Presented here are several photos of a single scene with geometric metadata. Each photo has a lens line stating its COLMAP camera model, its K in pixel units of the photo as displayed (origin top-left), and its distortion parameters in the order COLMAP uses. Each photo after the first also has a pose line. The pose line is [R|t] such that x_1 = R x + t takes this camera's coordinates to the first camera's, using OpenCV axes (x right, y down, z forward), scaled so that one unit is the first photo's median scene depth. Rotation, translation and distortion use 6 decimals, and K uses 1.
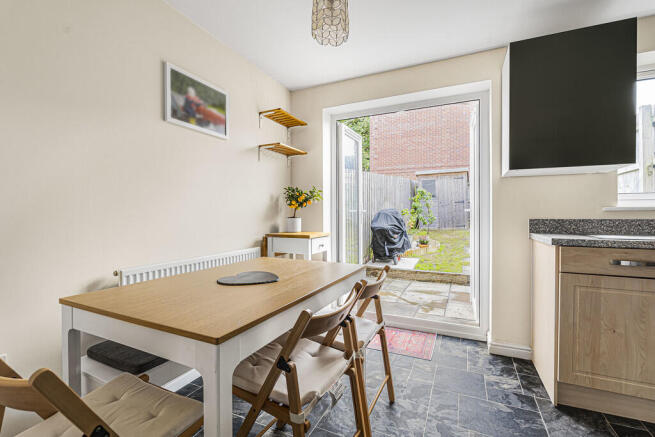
lens RADIAL K [[298.1, 0, 330.7], [0, 298.1, 217.7], [0, 0, 1]] dist [-0.009117, 0.000041]
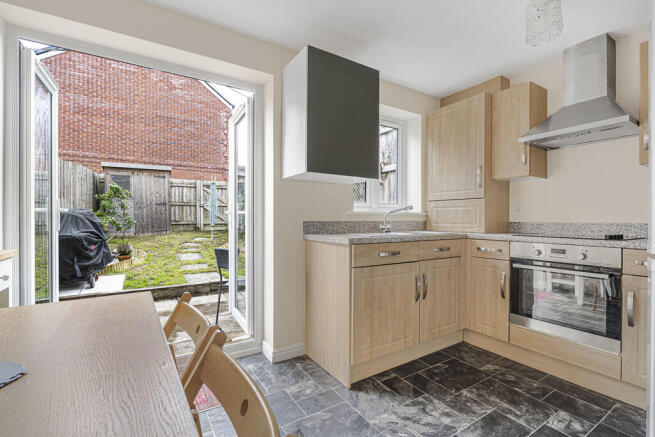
lens RADIAL K [[298.1, 0, 328.1], [0, 298.1, 219.4], [0, 0, 1]] dist [-0.009117, 0.000041]
pose [[0.539061, 0.000380, 0.842267, -0.074176], [0.006168, 0.999971, -0.004399, 0.001156], [-0.842244, 0.007566, 0.539043, 0.147772]]
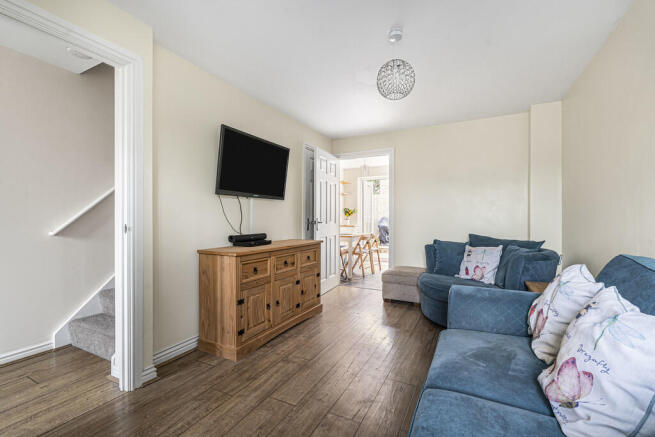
lens RADIAL K [[298.1, 0, 327.4], [0, 298.1, 218.4], [0, 0, 1]] dist [-0.009117, 0.000041]
pose [[0.998703, 0.005535, -0.050620, -0.071366], [-0.005963, 0.999948, -0.008290, 0.005946], [0.050571, 0.008581, 0.998684, -0.744507]]
